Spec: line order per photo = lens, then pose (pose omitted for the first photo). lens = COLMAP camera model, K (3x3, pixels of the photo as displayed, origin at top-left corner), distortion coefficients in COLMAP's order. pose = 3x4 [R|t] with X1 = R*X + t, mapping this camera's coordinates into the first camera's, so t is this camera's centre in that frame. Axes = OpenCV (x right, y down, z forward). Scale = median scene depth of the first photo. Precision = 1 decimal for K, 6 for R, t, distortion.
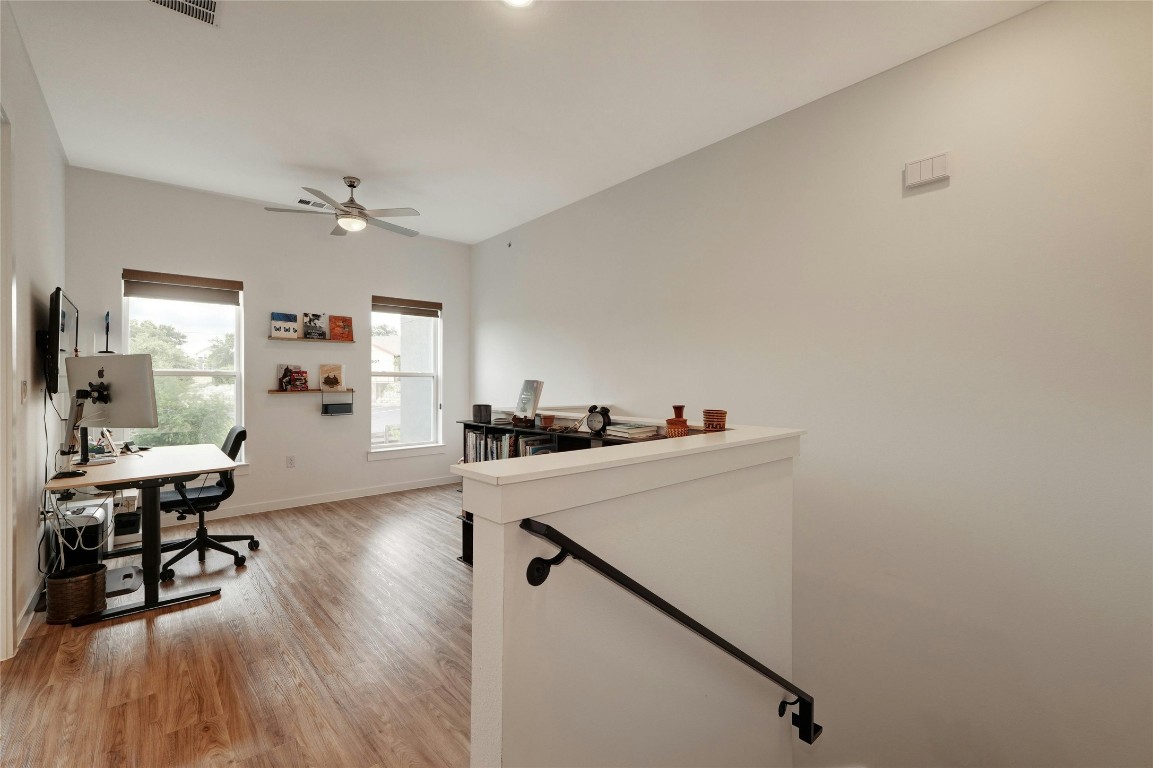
lens RADIAL K [[494.2, 0, 571.8], [0, 494.2, 381.1], [0, 0, 1]] dist [-0.001212, -0.000574]
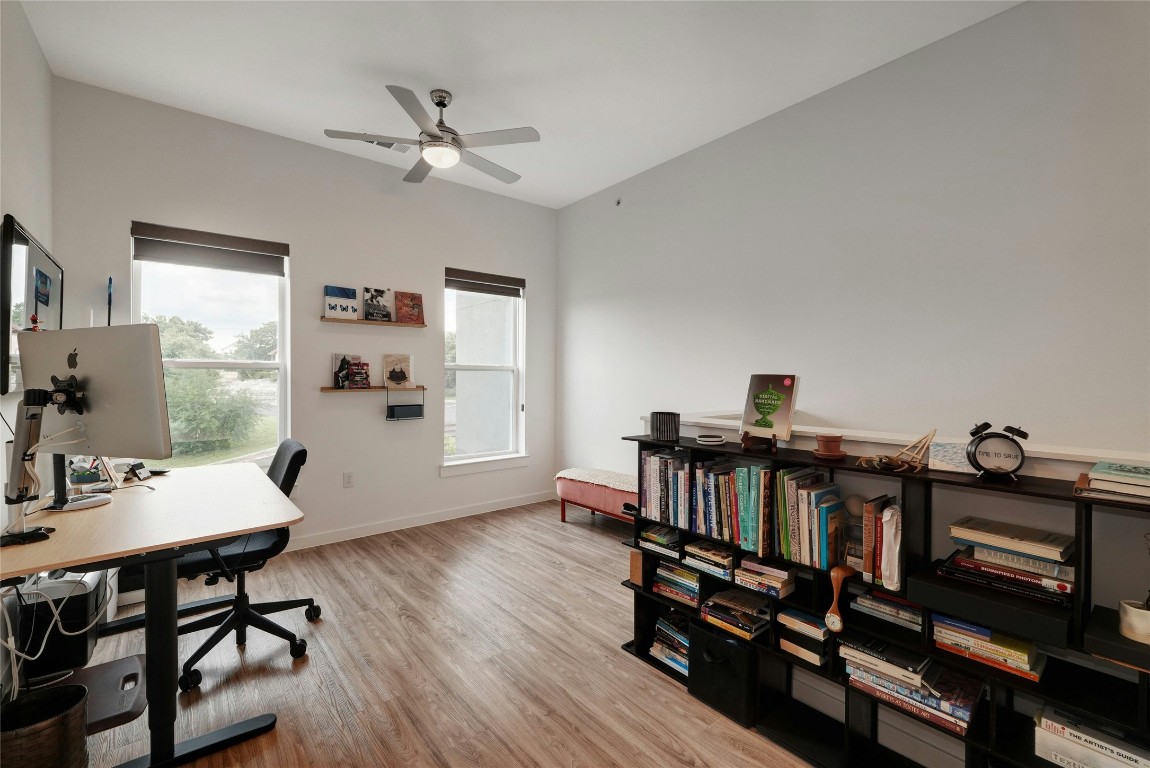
lens RADIAL K [[492.9, 0, 570.3], [0, 492.9, 381.1], [0, 0, 1]] dist [-0.001212, -0.000574]
pose [[0.999378, 0.003222, -0.035108, -0.231197], [-0.002945, 0.999964, 0.007933, 0.001491], [0.035133, -0.007824, 0.999352, 0.288744]]
